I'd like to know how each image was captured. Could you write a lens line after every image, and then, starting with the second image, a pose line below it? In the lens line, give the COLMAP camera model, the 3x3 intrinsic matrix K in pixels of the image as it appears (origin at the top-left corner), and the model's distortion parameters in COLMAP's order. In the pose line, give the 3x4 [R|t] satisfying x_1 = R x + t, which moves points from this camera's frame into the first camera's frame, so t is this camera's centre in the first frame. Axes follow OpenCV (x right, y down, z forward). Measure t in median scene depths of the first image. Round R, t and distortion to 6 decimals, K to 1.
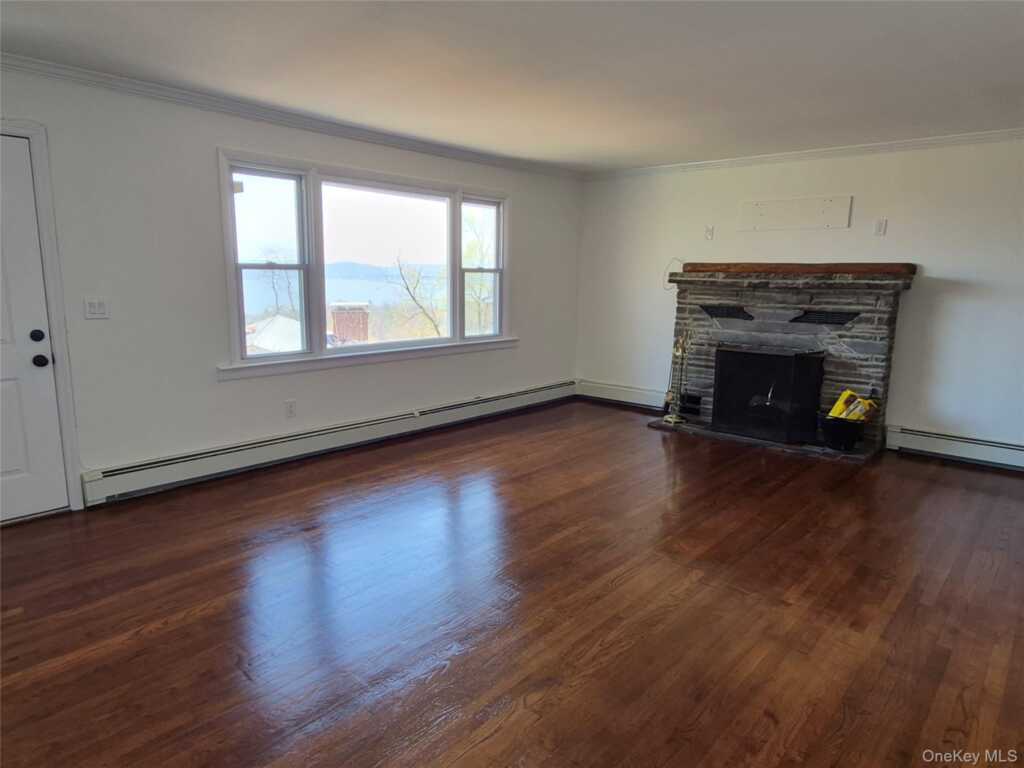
lens RADIAL K [[640.2, 0, 503.2], [0, 640.2, 383.3], [0, 0, 1]] dist [0.004078, 0.001263]
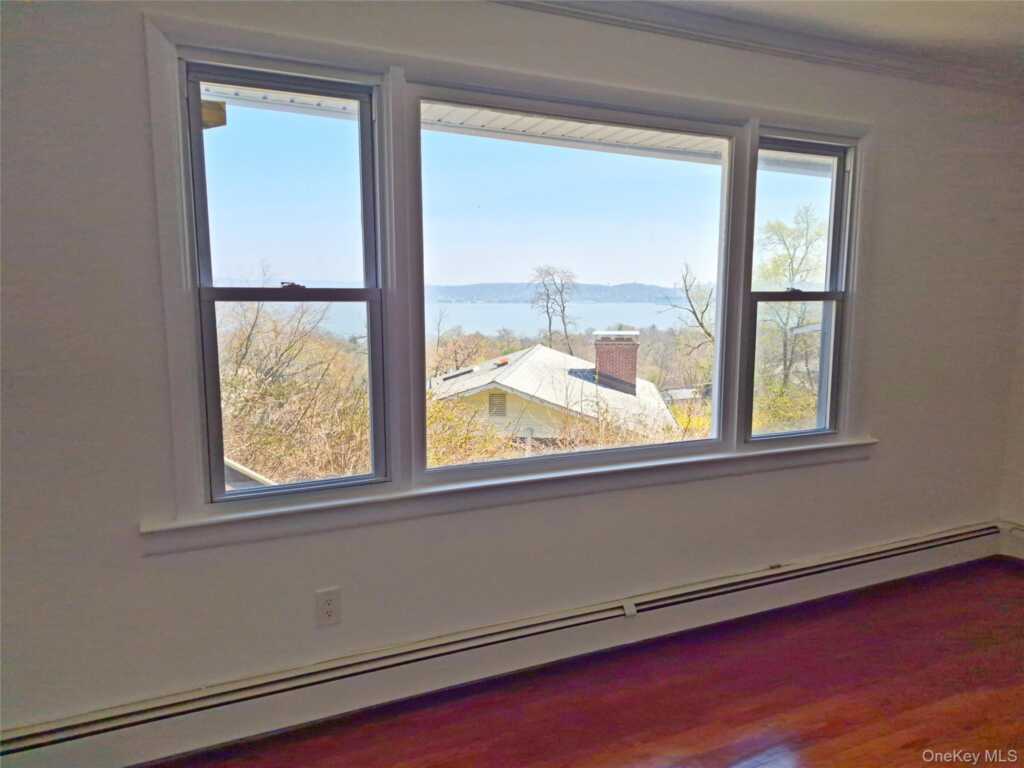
lens RADIAL K [[703.3, 0, 517.2], [0, 703.3, 385.1], [0, 0, 1]] dist [0.027429, -0.005172]
pose [[0.921479, 0.042295, -0.386120, -0.020235], [-0.058618, 0.997812, -0.030594, -0.087659], [0.383981, 0.050825, 0.921941, 0.472864]]
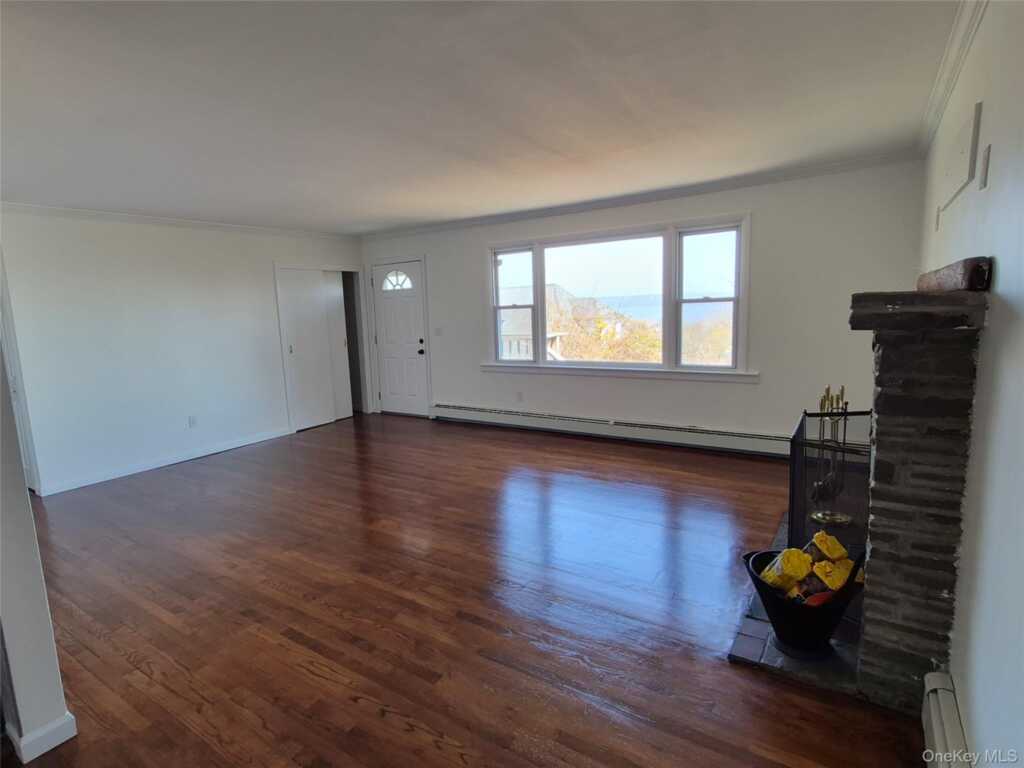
lens RADIAL K [[533.4, 0, 507.3], [0, 533.4, 386.2], [0, 0, 1]] dist [0.000928, 0.000024]
pose [[0.139564, 0.120243, -0.982885, 0.783163], [-0.133049, 0.985876, 0.101717, -0.092154], [0.981234, 0.116575, 0.153591, 0.615241]]
